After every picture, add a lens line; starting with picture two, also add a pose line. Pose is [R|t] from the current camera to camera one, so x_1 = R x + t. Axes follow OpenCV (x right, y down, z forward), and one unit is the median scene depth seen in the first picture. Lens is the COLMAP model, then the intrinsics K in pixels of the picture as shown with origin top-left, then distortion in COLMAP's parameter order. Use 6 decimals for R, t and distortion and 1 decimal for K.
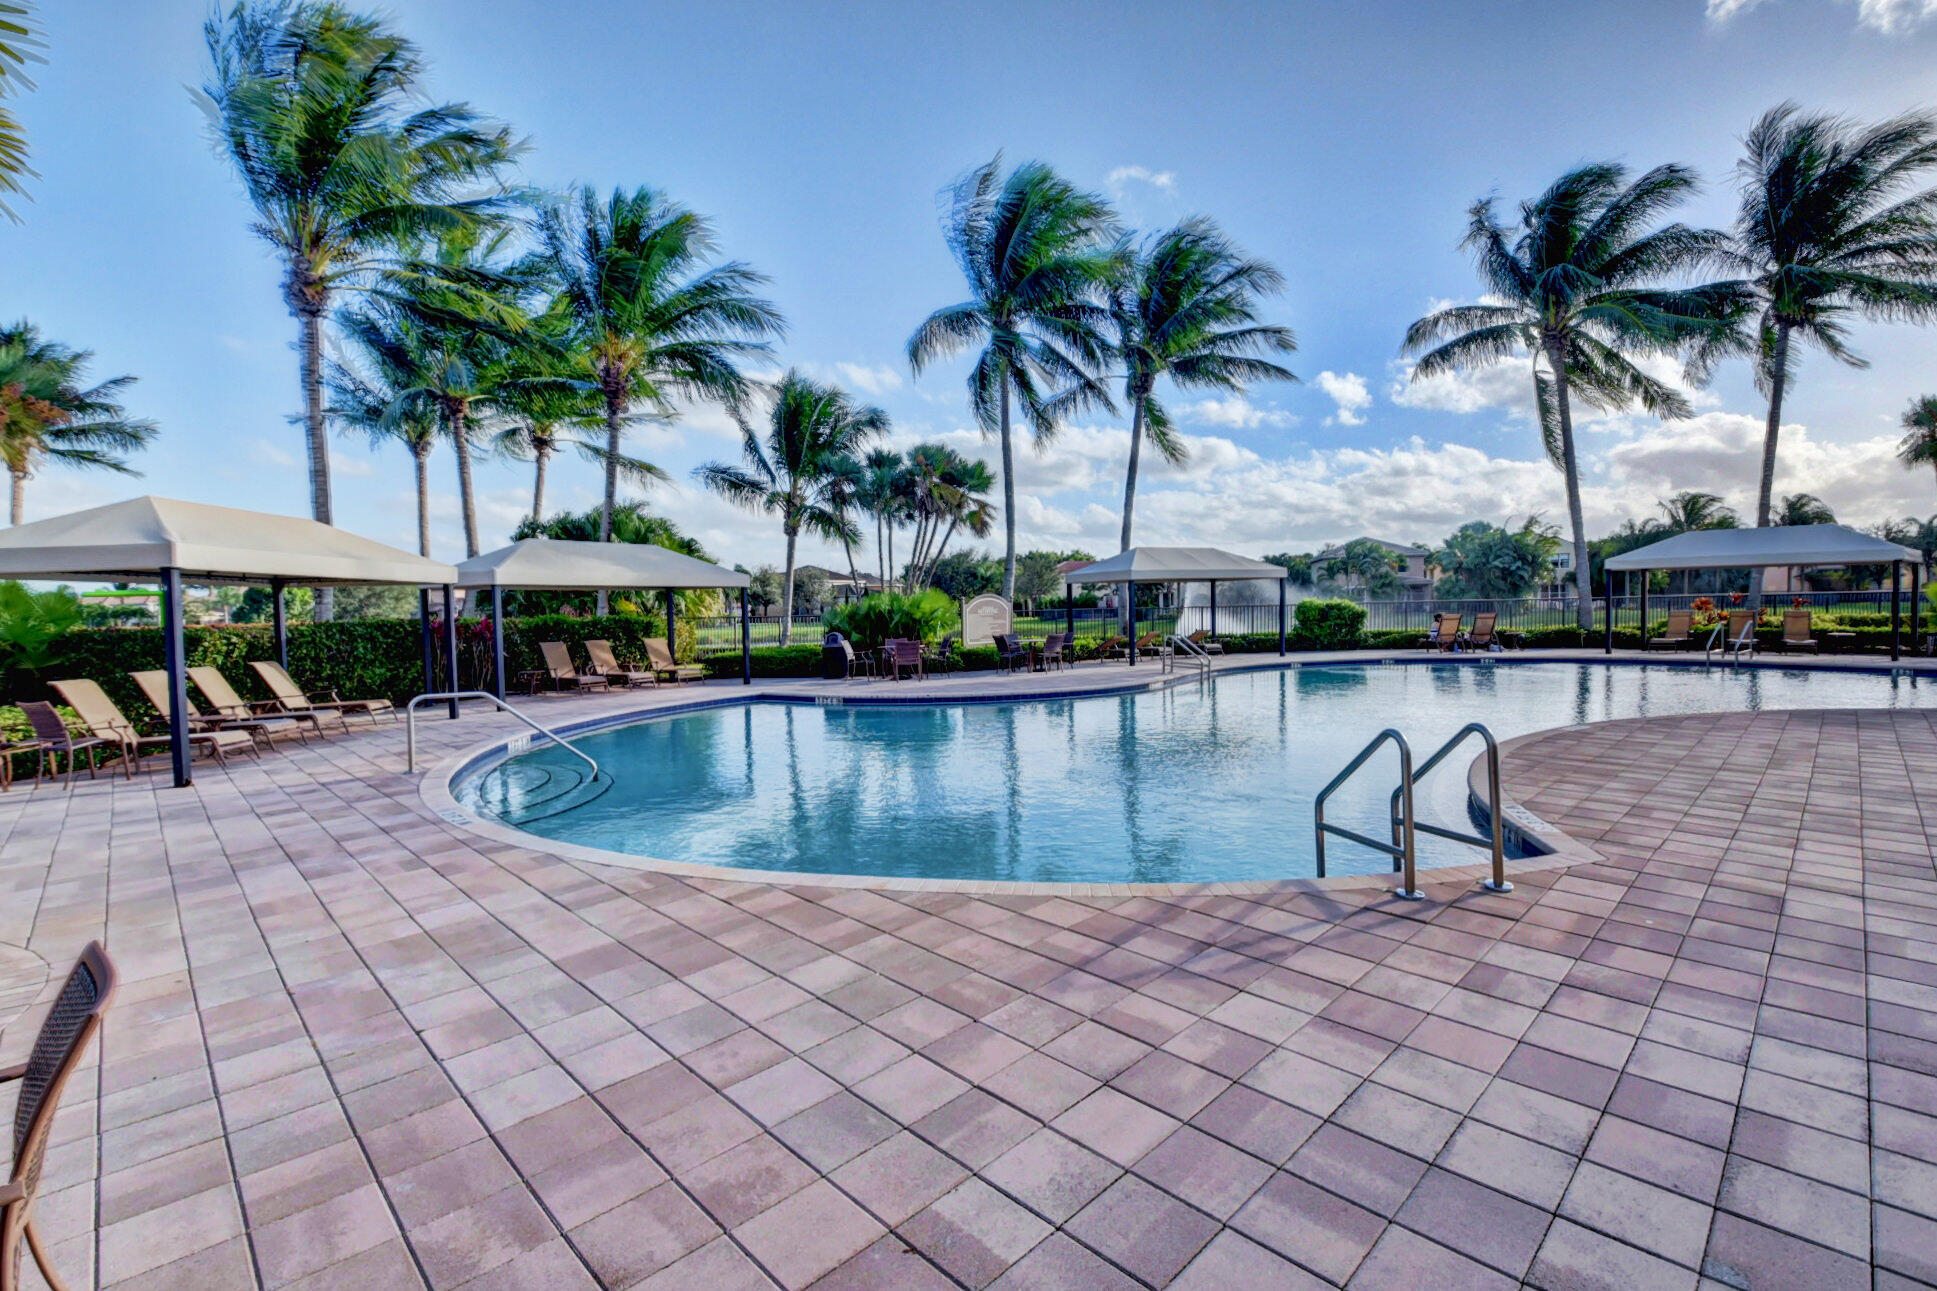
lens RADIAL K [[855.9, 0, 929.6], [0, 855.9, 619.8], [0, 0, 1]] dist [0.000609, -0.018801]
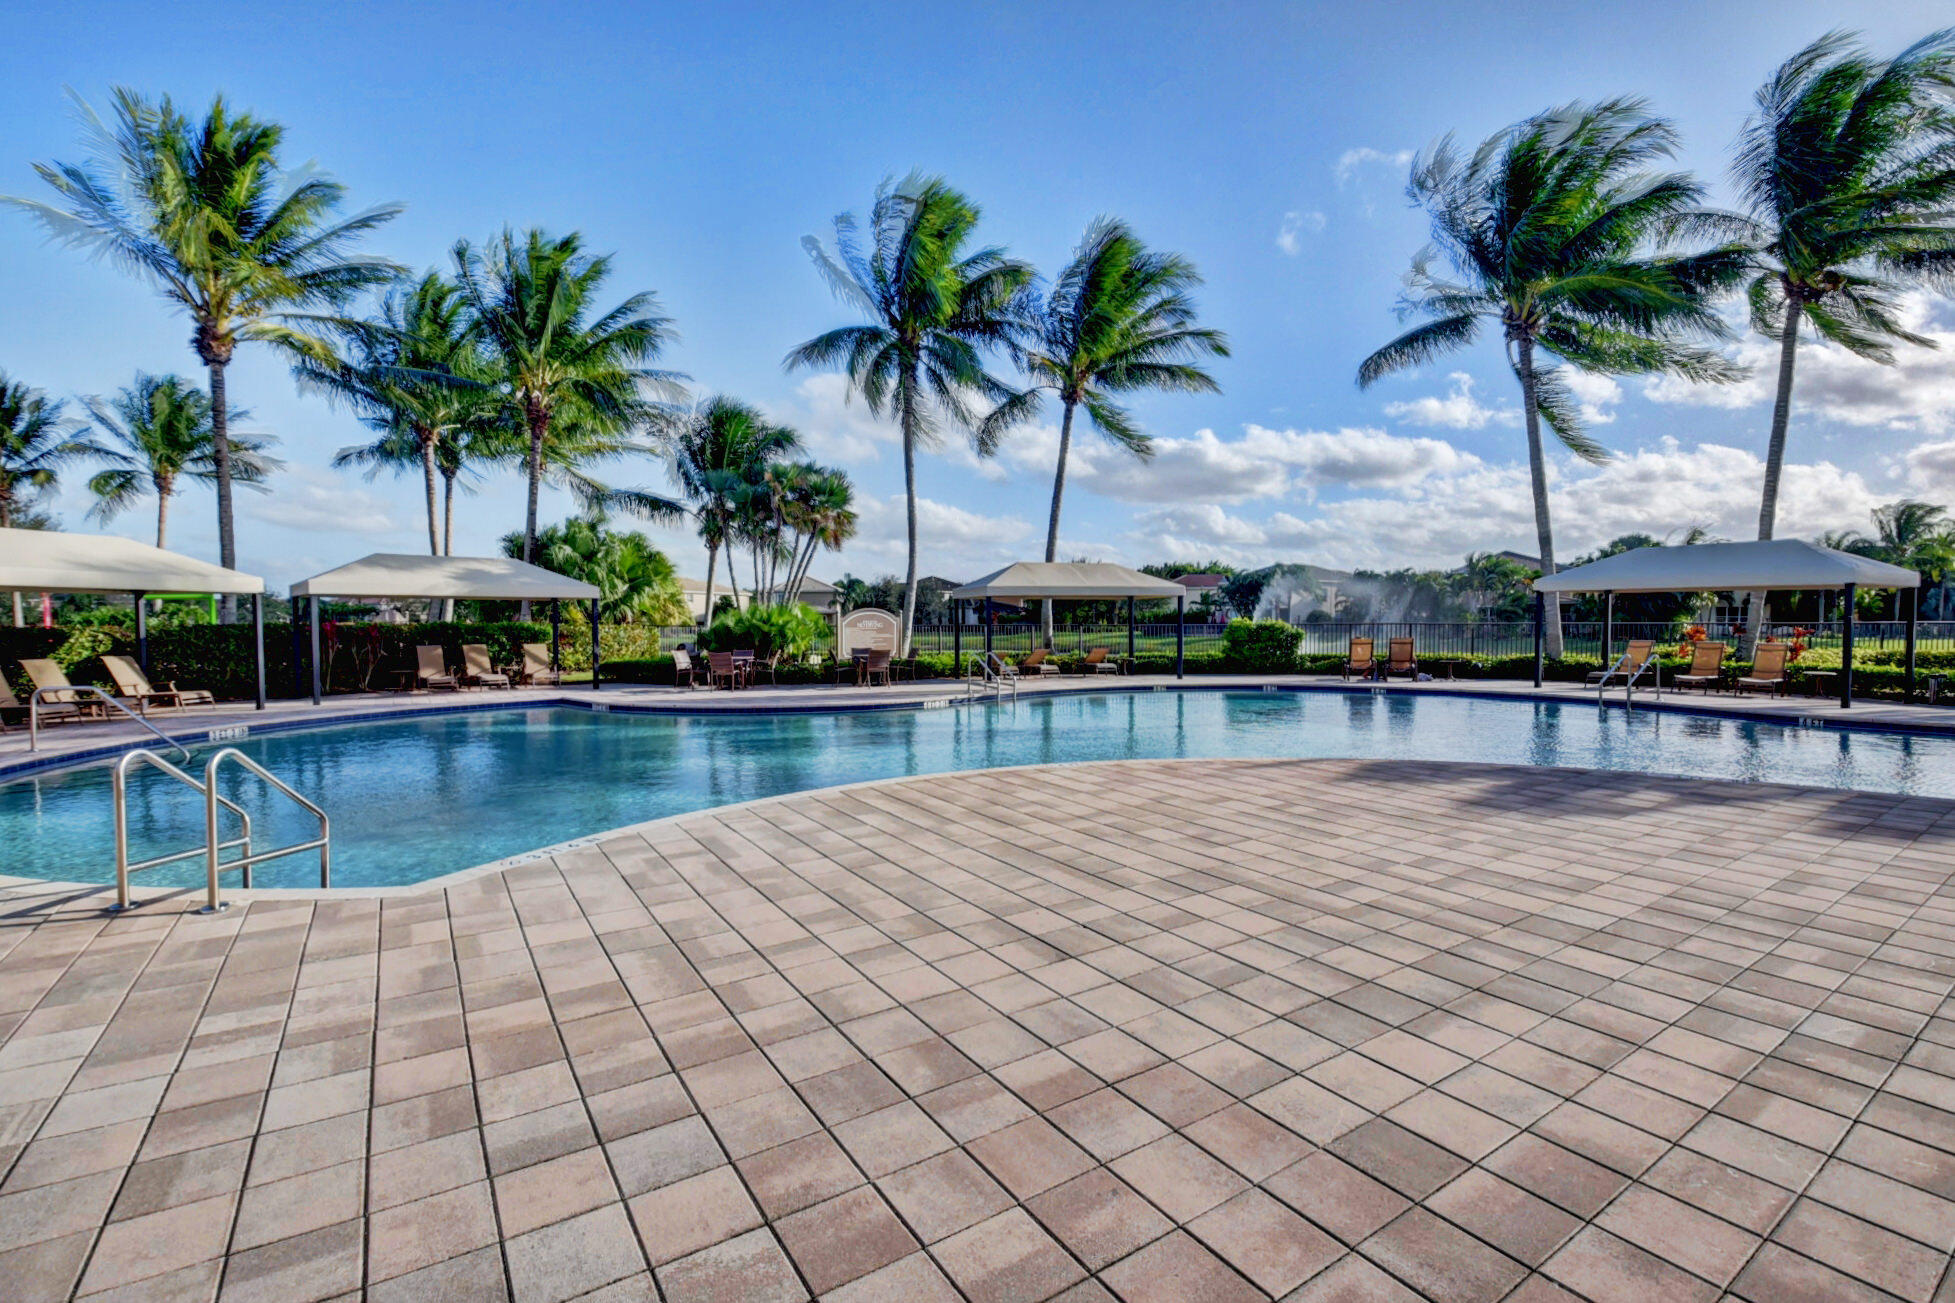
lens RADIAL K [[866.6, 0, 967.3], [0, 866.6, 646.7], [0, 0, 1]] dist [-0.023871, -0.001160]
pose [[0.983716, 0.023386, -0.178200, 0.334194], [-0.020072, 0.999591, 0.020380, -0.006990], [0.178603, -0.016471, 0.983783, 0.012133]]
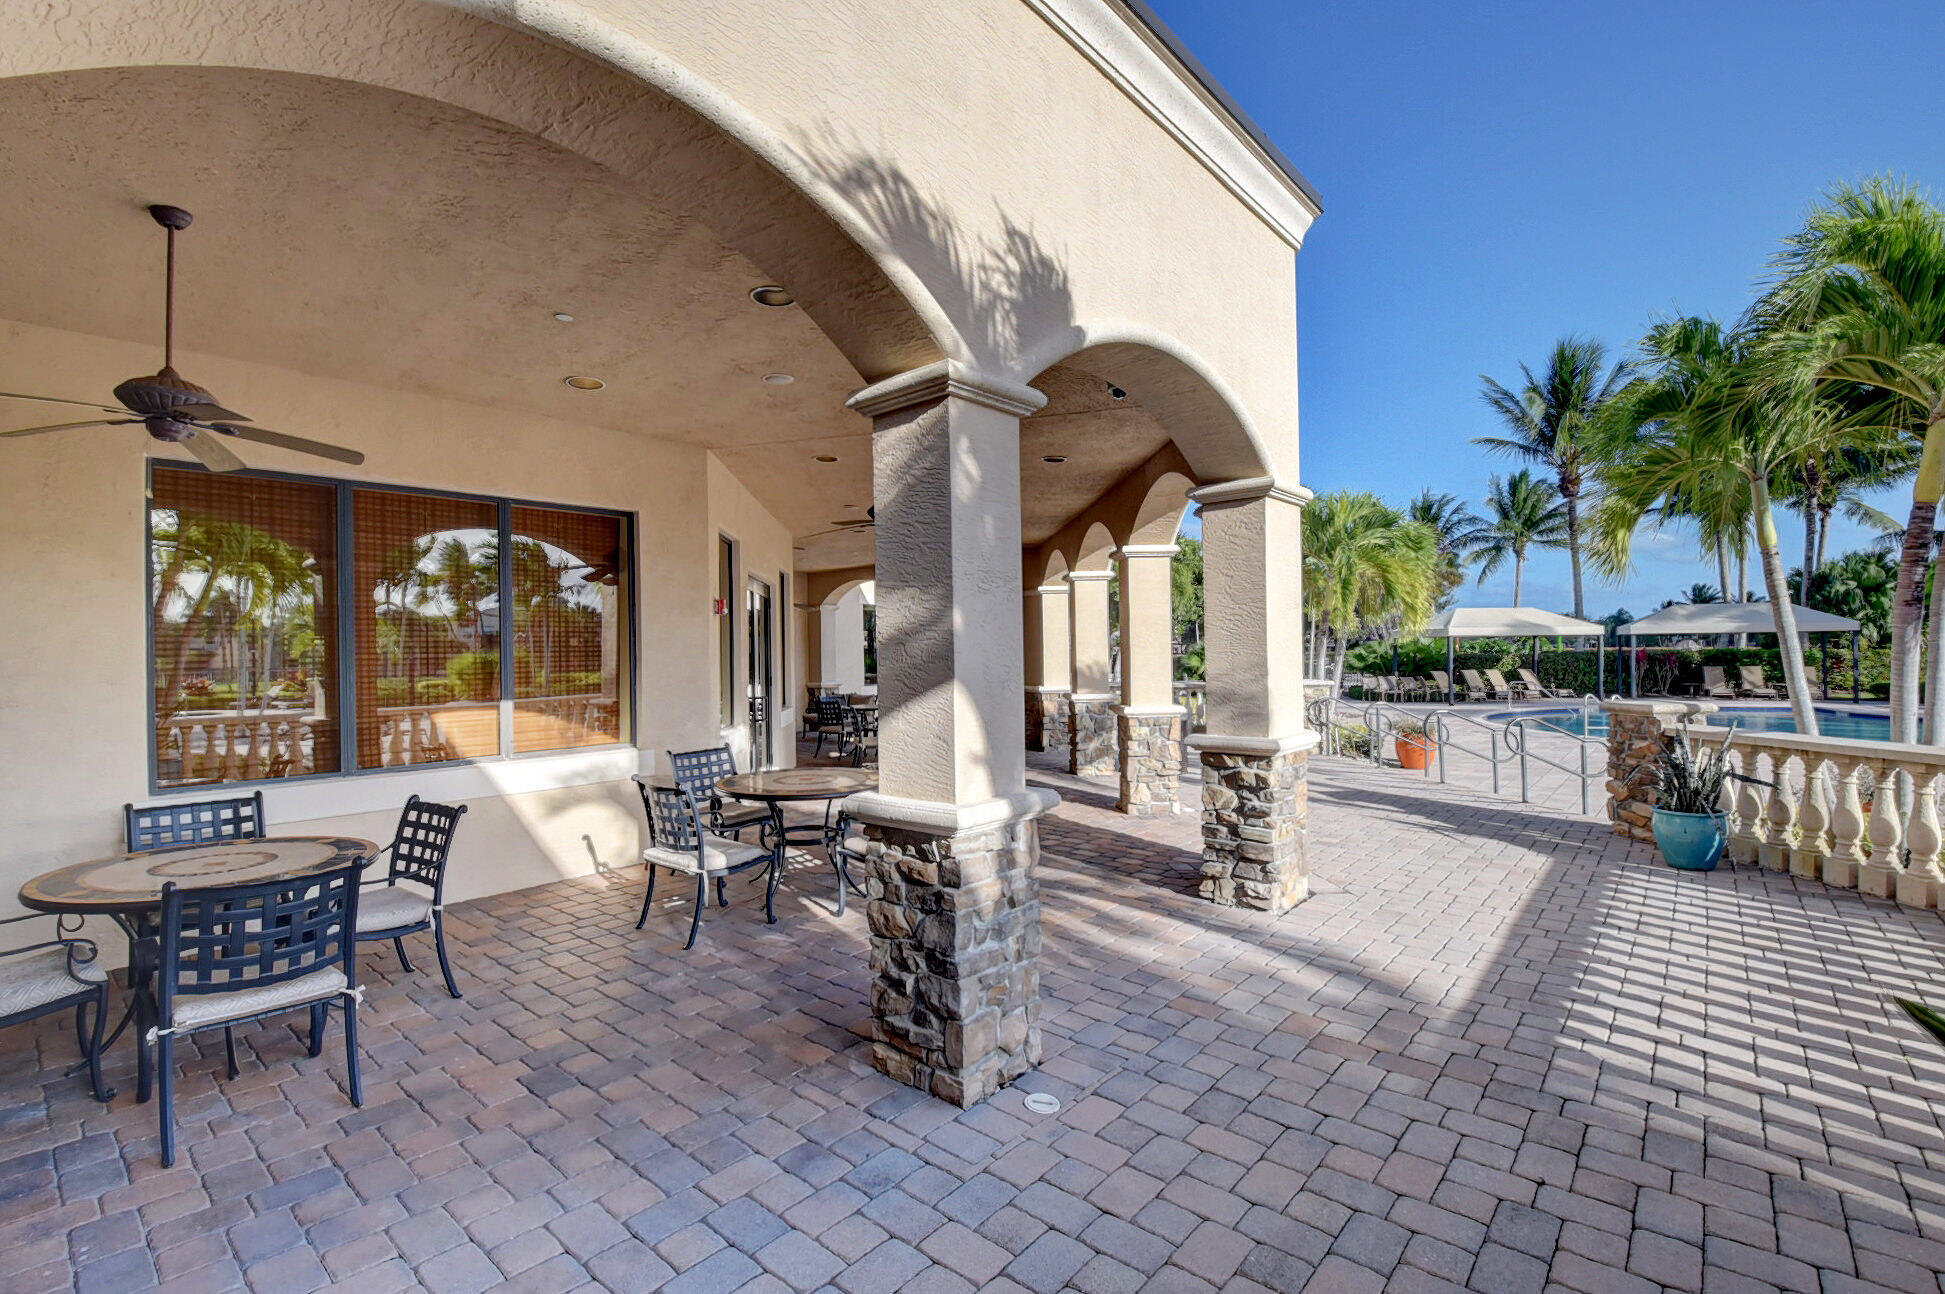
lens RADIAL K [[862.2, 0, 962.3], [0, 862.2, 642.3], [0, 0, 1]] dist [-0.023871, -0.001160]
pose [[0.082519, 0.008689, -0.996552, 0.738713], [-0.004290, 0.999956, 0.008363, -0.018511], [0.996580, 0.003585, 0.082553, -0.378219]]
